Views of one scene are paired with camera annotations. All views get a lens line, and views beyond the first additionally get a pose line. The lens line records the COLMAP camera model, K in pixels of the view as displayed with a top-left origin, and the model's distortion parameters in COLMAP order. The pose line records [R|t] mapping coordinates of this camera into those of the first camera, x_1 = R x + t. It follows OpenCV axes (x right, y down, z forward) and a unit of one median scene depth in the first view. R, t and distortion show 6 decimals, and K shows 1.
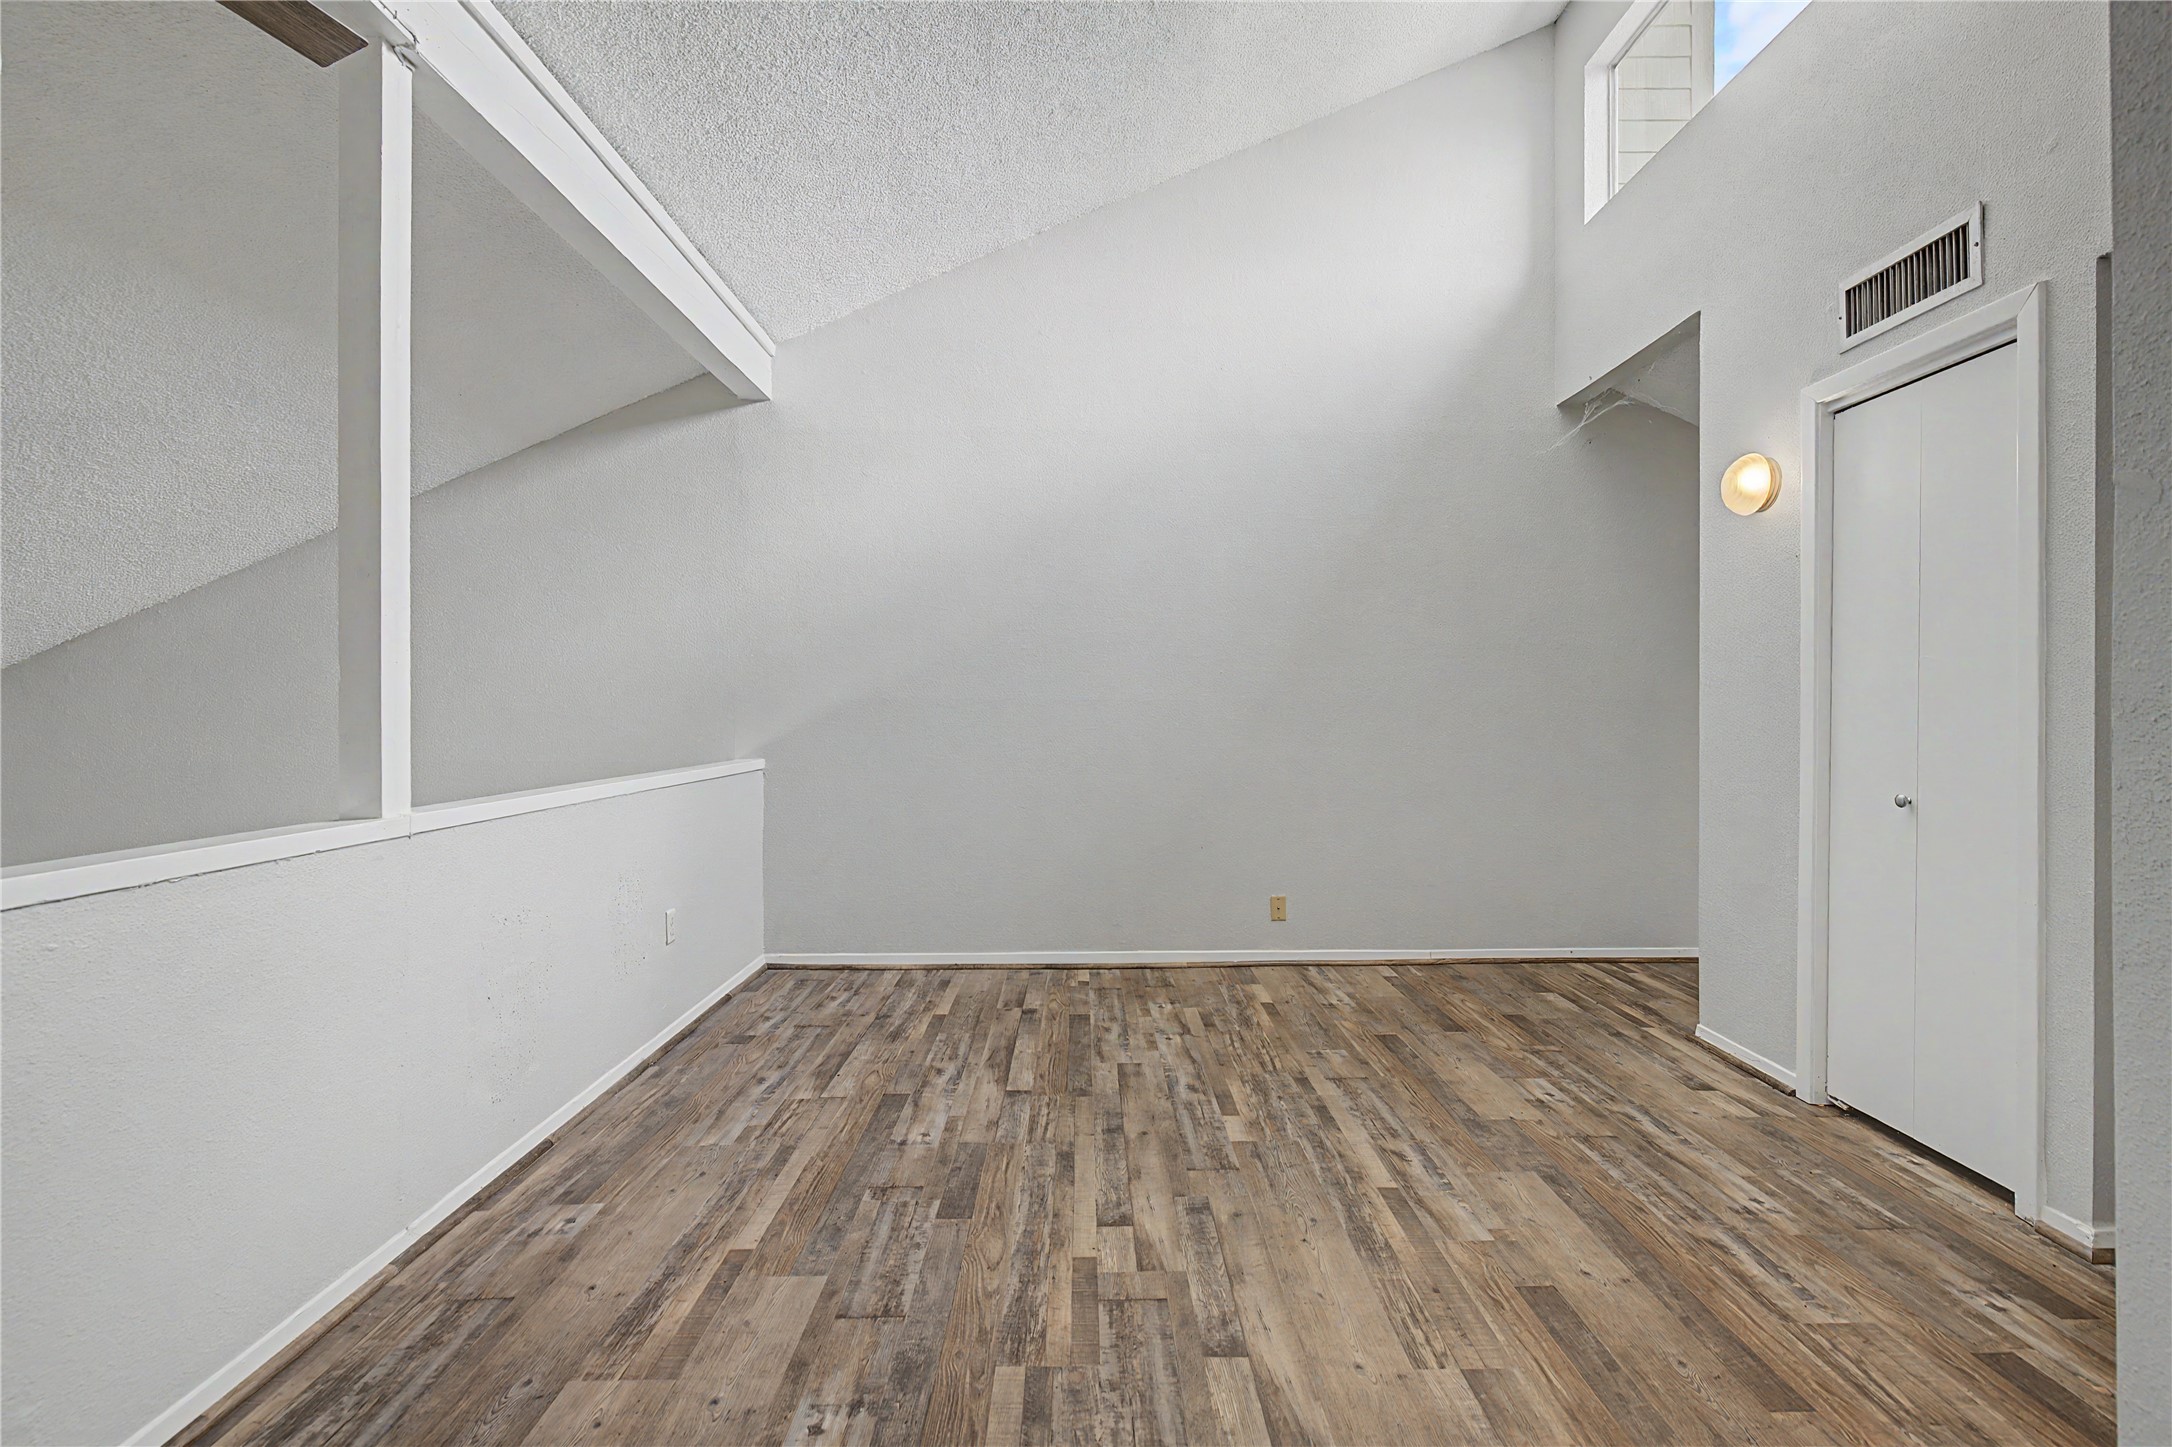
lens RADIAL K [[985.4, 0, 1090.9], [0, 985.4, 718.0], [0, 0, 1]] dist [-0.002904, 0.000432]
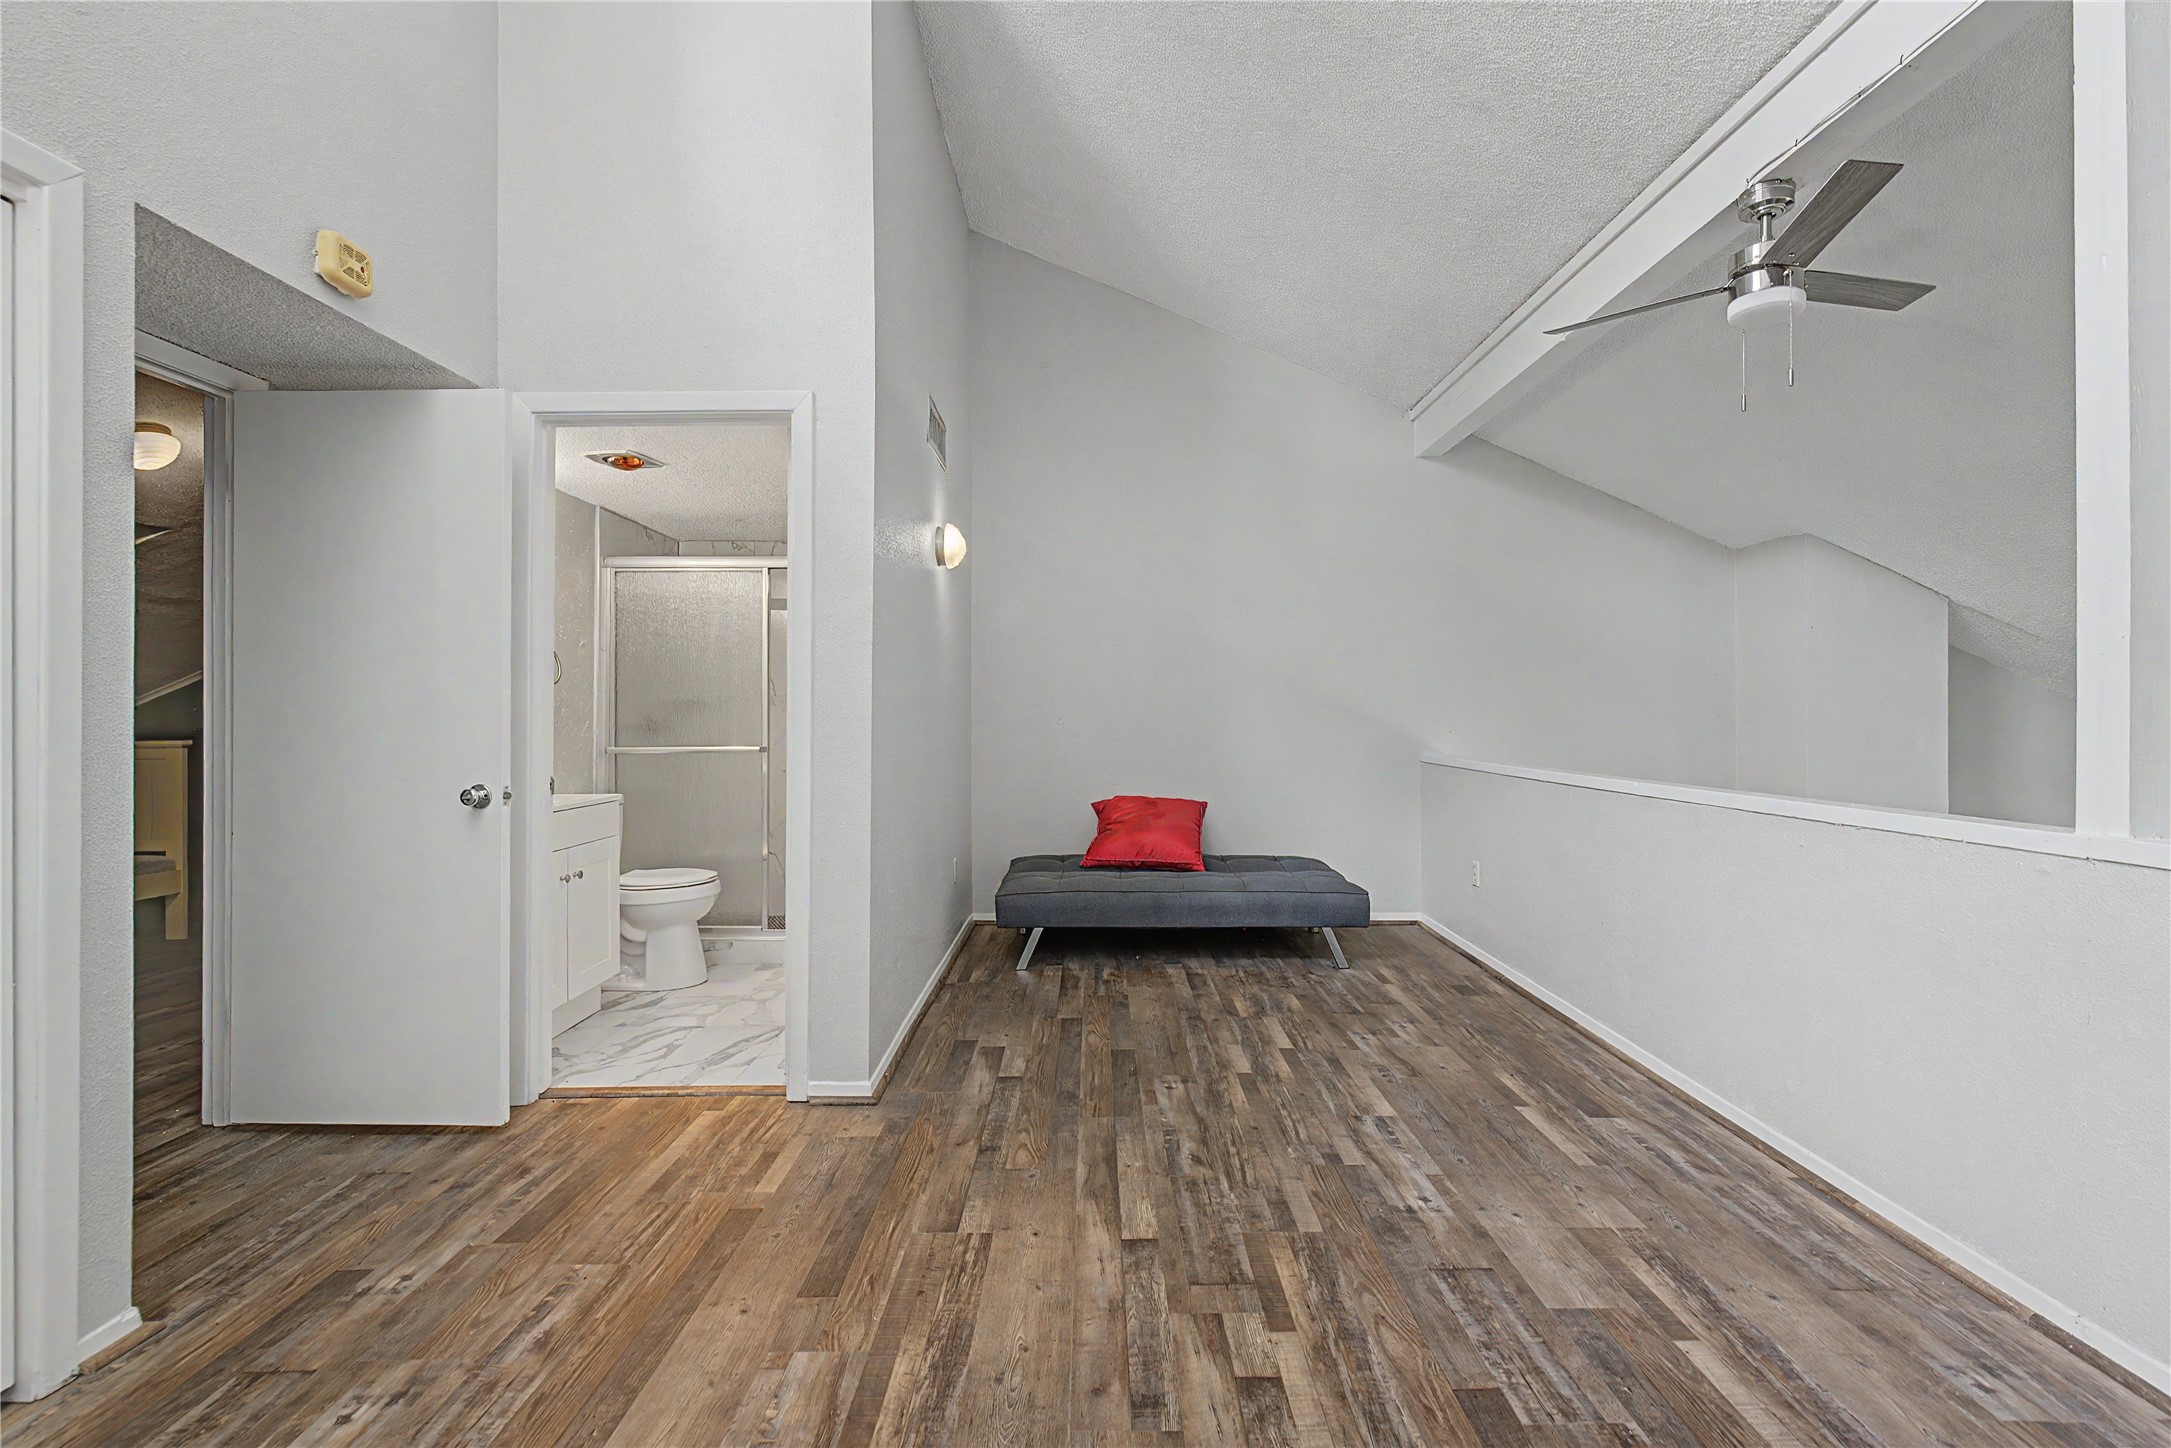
lens RADIAL K [[985.0, 0, 1078.4], [0, 985.0, 715.3], [0, 0, 1]] dist [-0.002904, 0.000432]
pose [[-0.999731, 0.002851, 0.023026, 0.163004], [0.002983, 0.999979, 0.005692, -0.012441], [-0.023009, 0.005759, -0.999719, 1.974256]]
